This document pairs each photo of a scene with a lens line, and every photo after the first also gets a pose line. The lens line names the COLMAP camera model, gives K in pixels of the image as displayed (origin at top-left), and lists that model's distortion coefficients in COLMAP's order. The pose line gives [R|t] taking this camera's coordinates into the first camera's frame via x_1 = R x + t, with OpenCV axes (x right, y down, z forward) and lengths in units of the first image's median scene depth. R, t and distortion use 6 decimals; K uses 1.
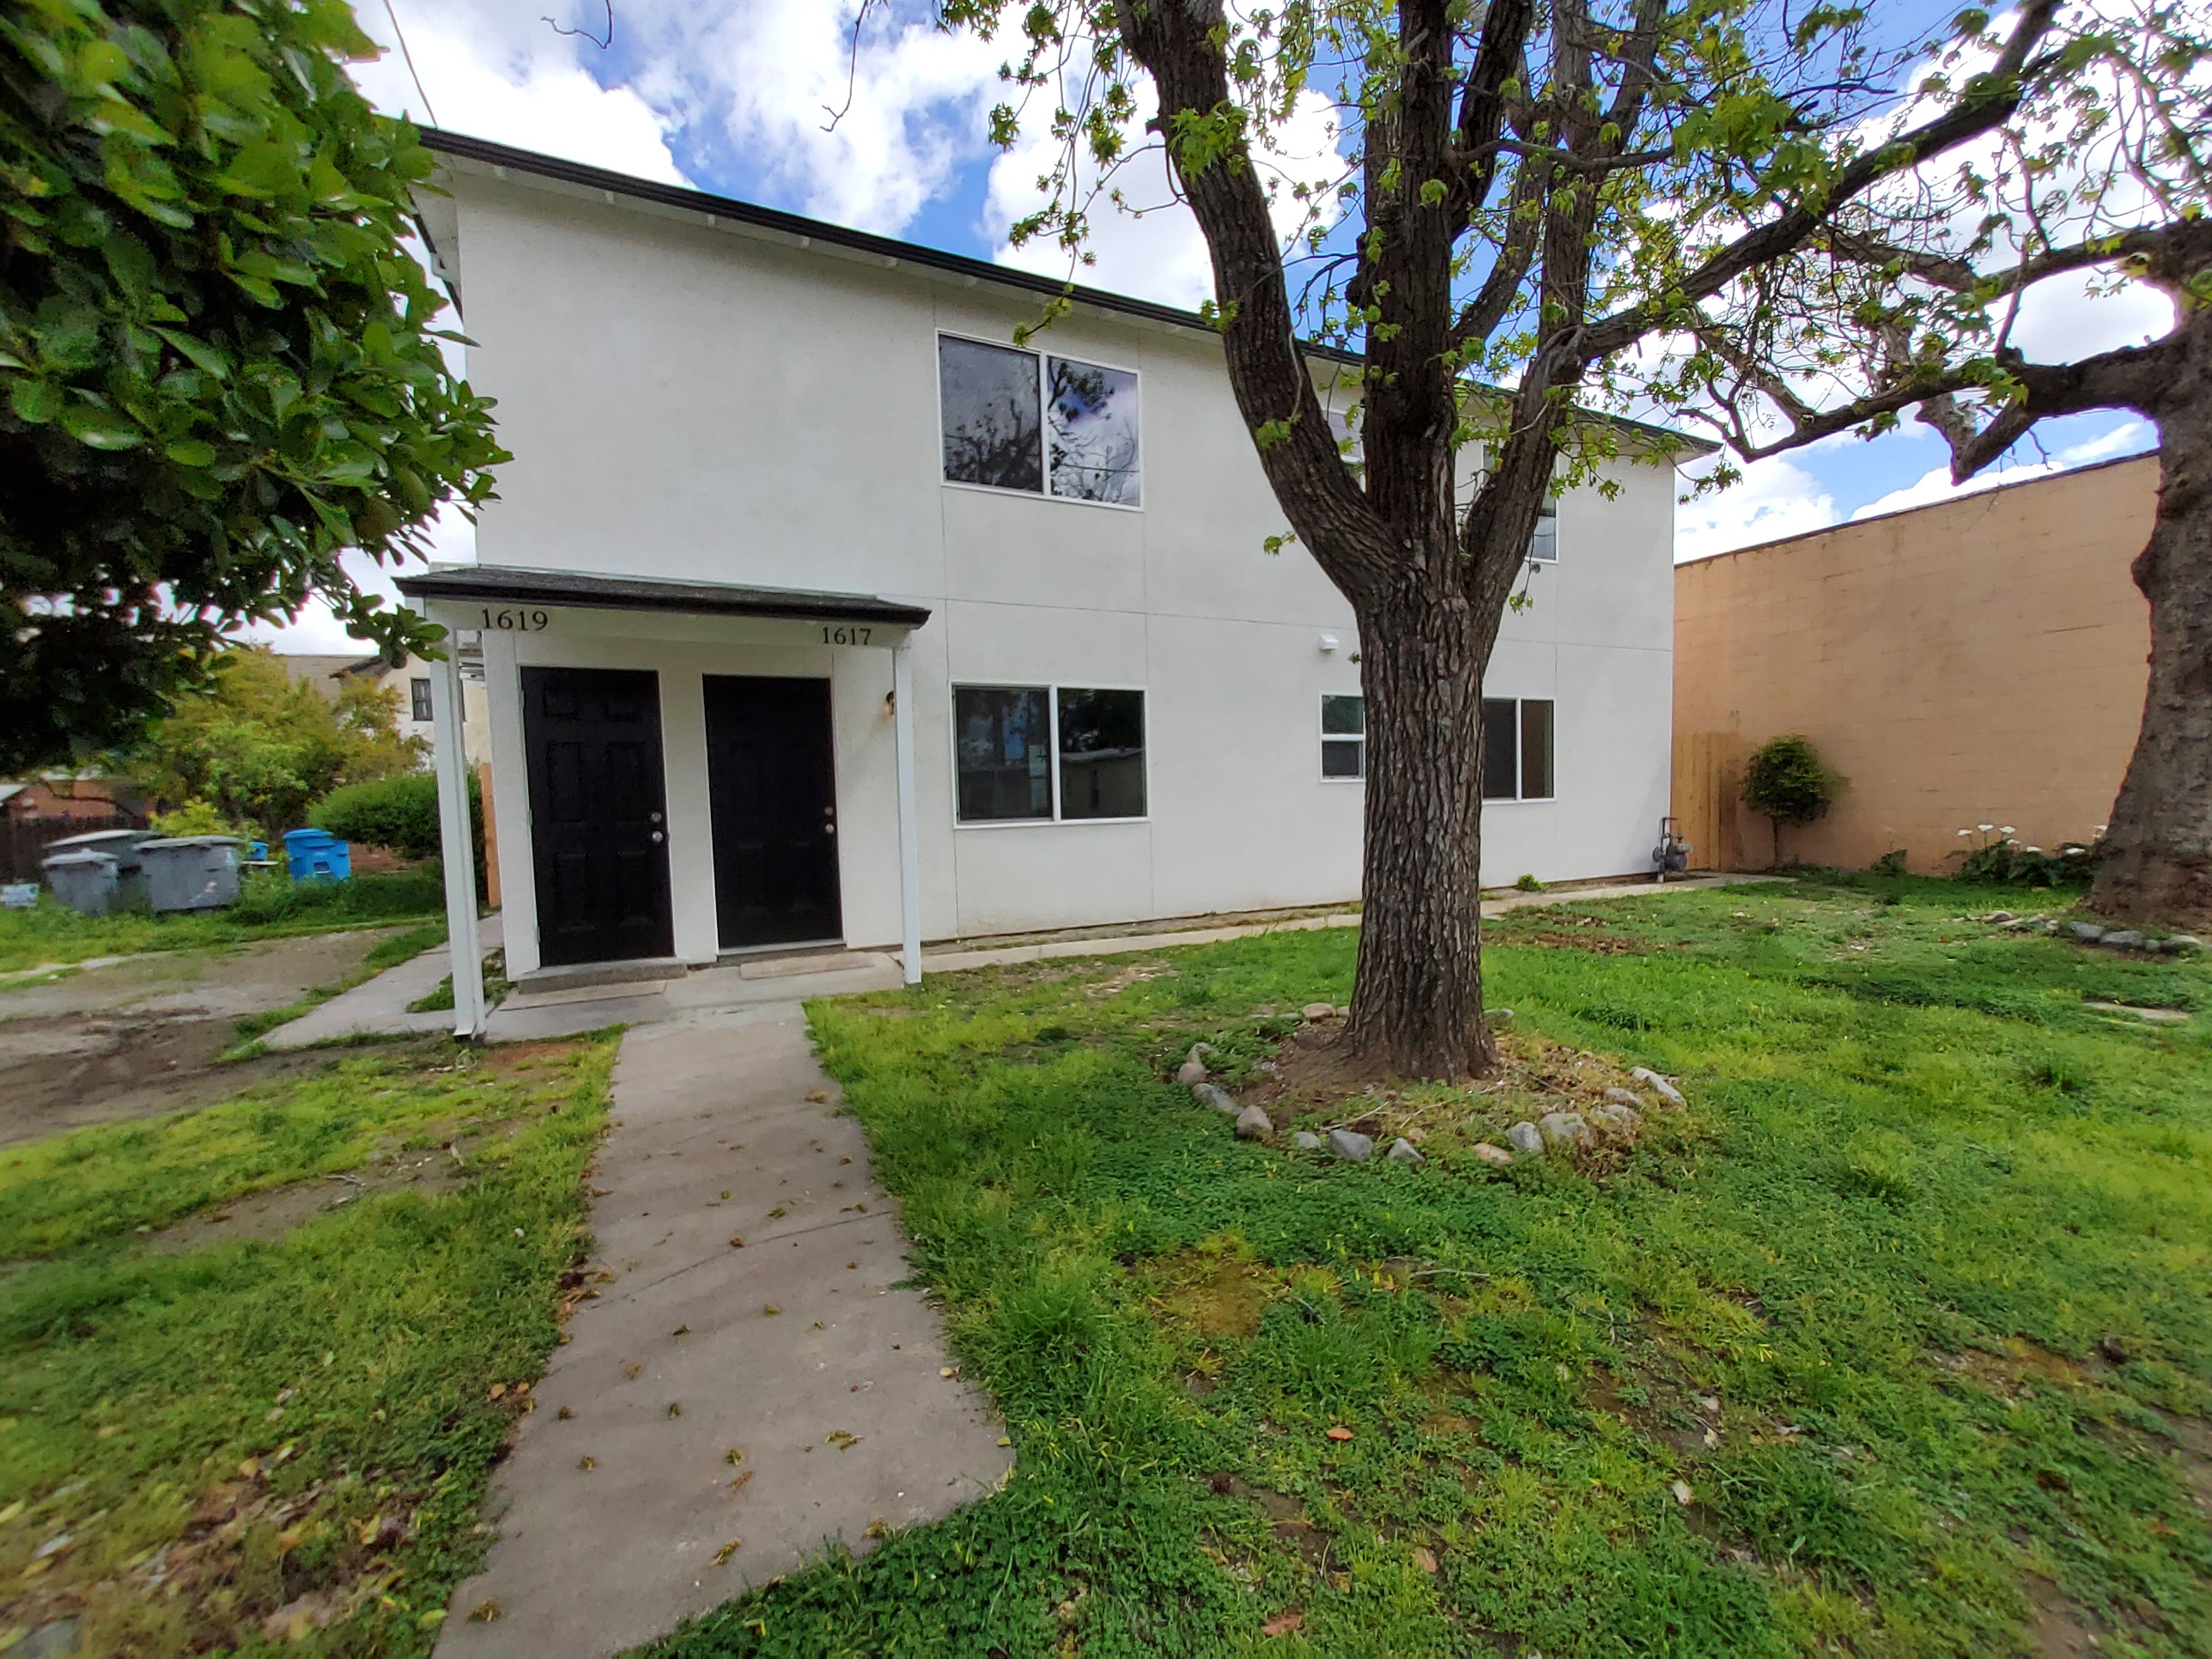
lens RADIAL K [[879.8, 0, 1116.8], [0, 879.8, 842.9], [0, 0, 1]] dist [-0.003772, -0.000503]
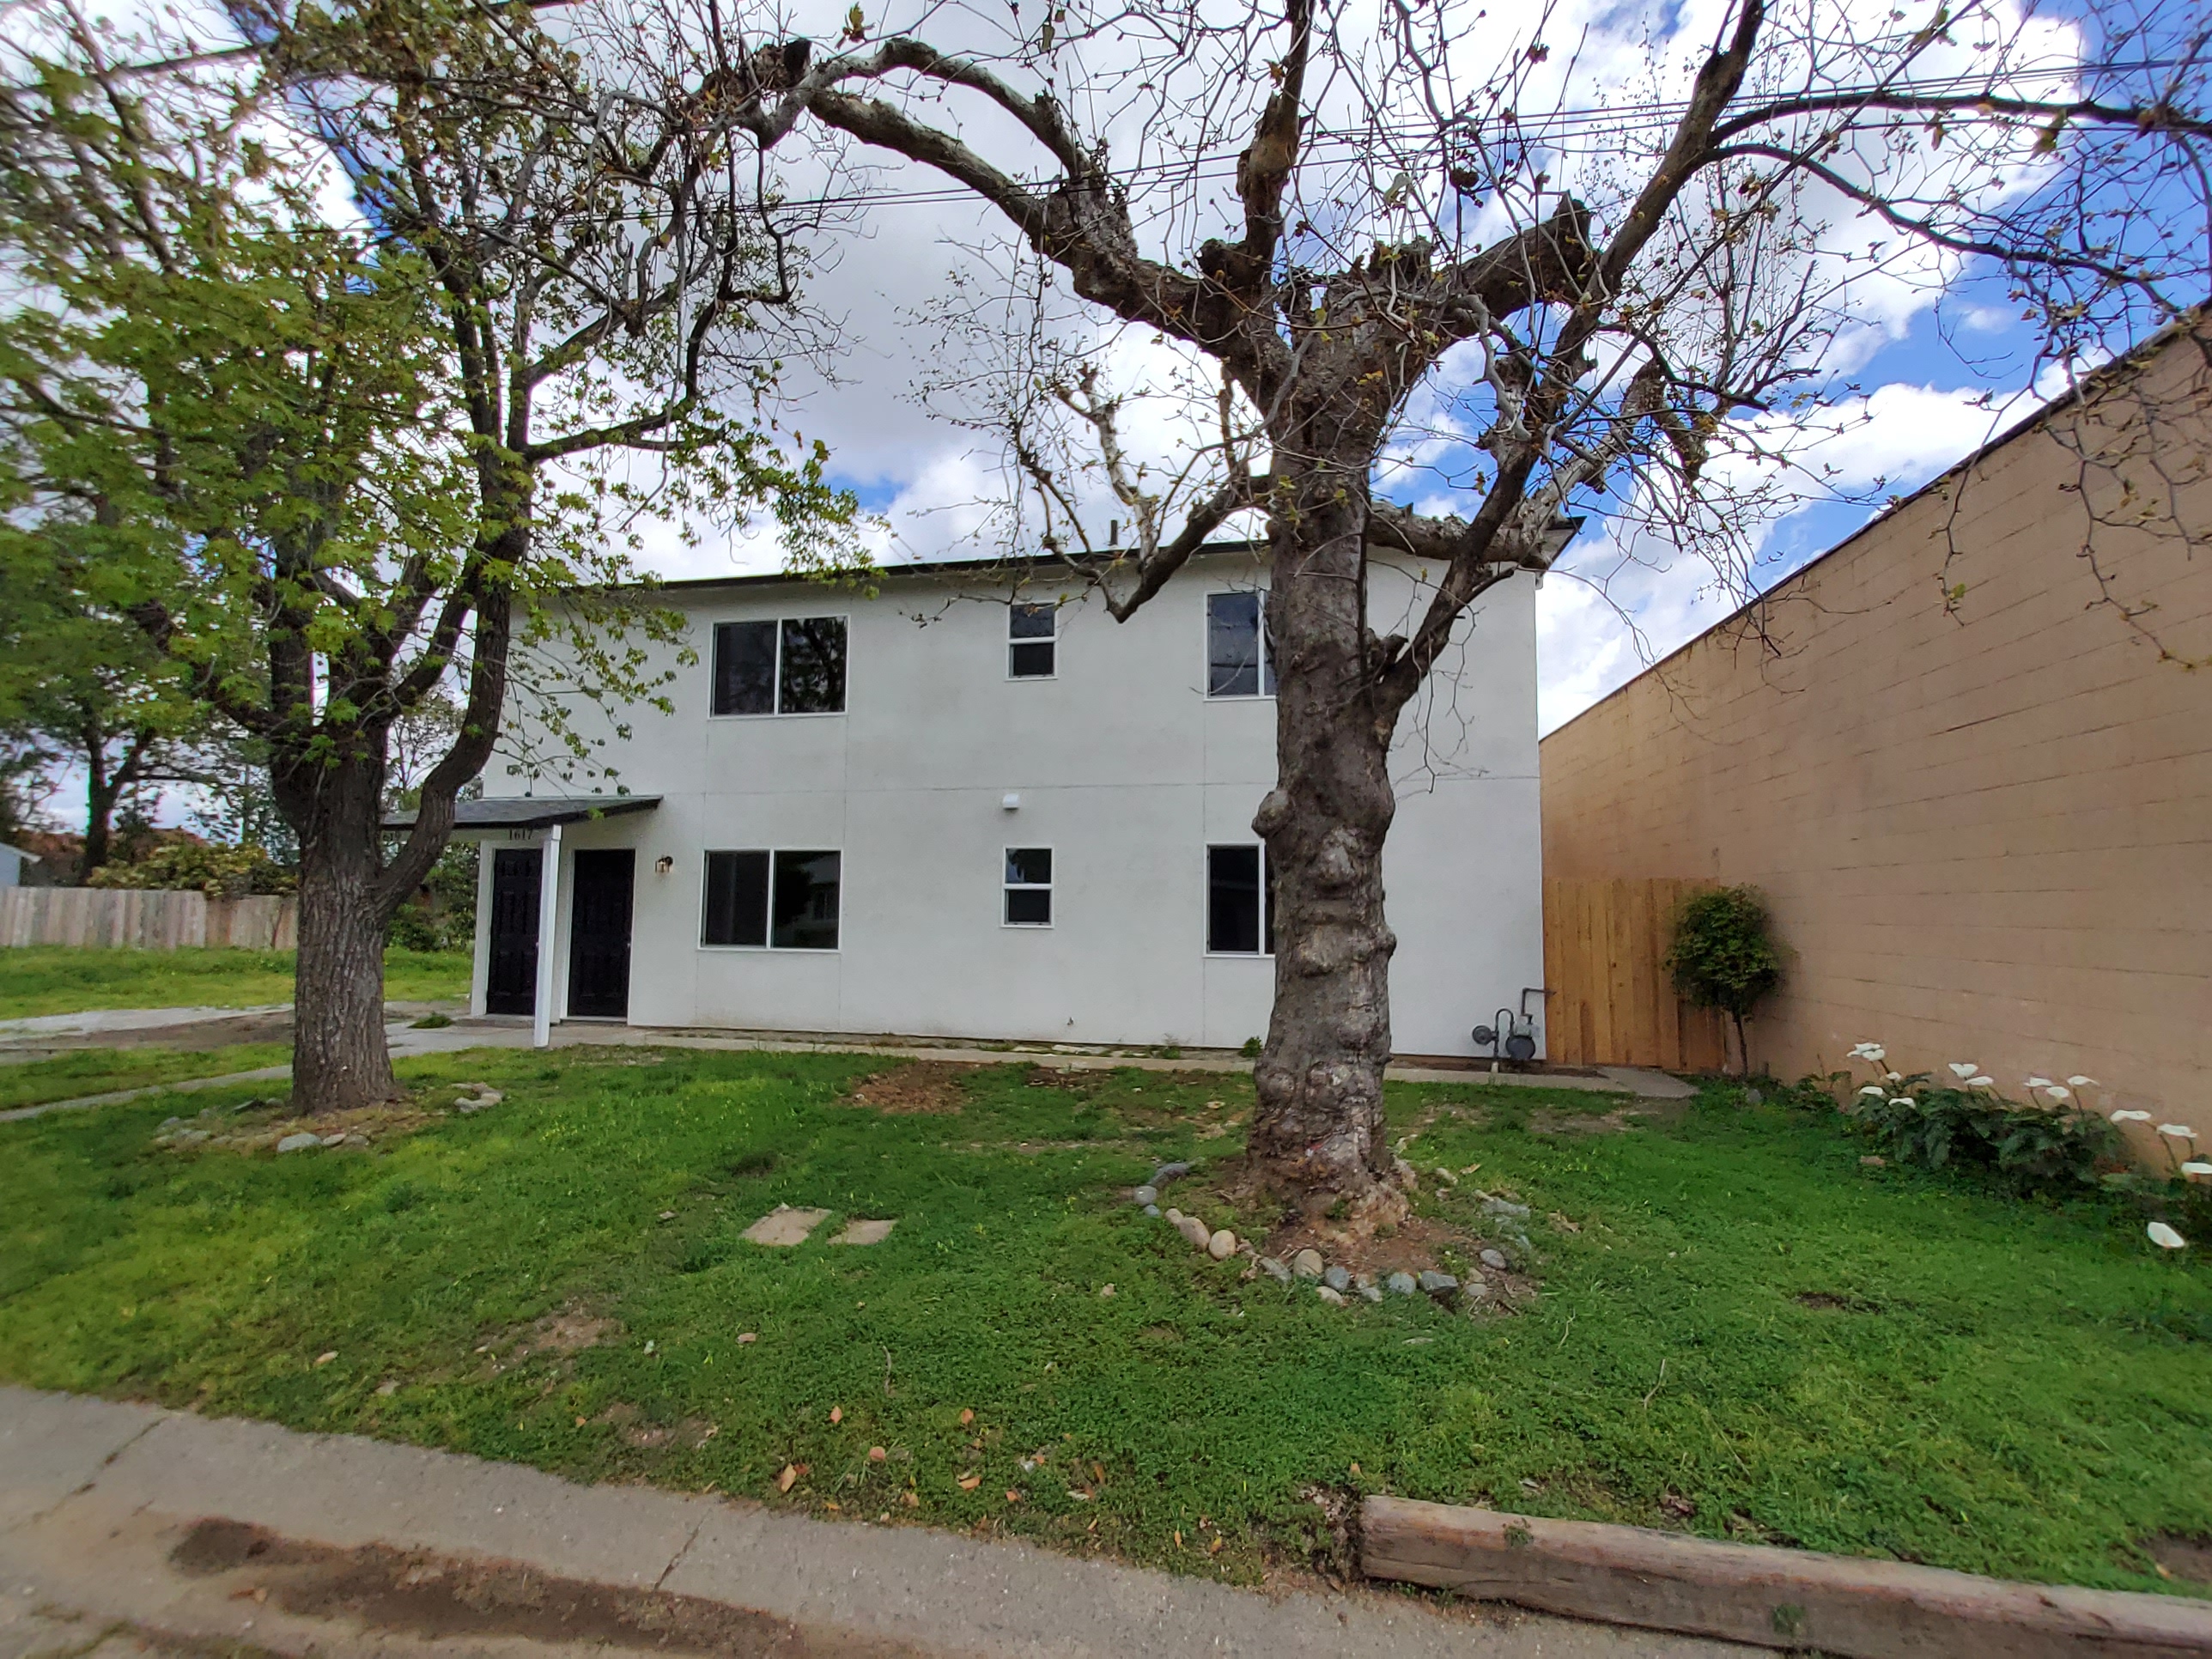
lens RADIAL K [[879.8, 0, 1116.8], [0, 879.8, 842.9], [0, 0, 1]] dist [-0.003772, -0.000503]
pose [[0.808245, -0.012345, -0.588717, 1.178881], [-0.060816, 0.992684, -0.104311, -0.078822], [0.585697, 0.120112, 0.801581, 0.218061]]
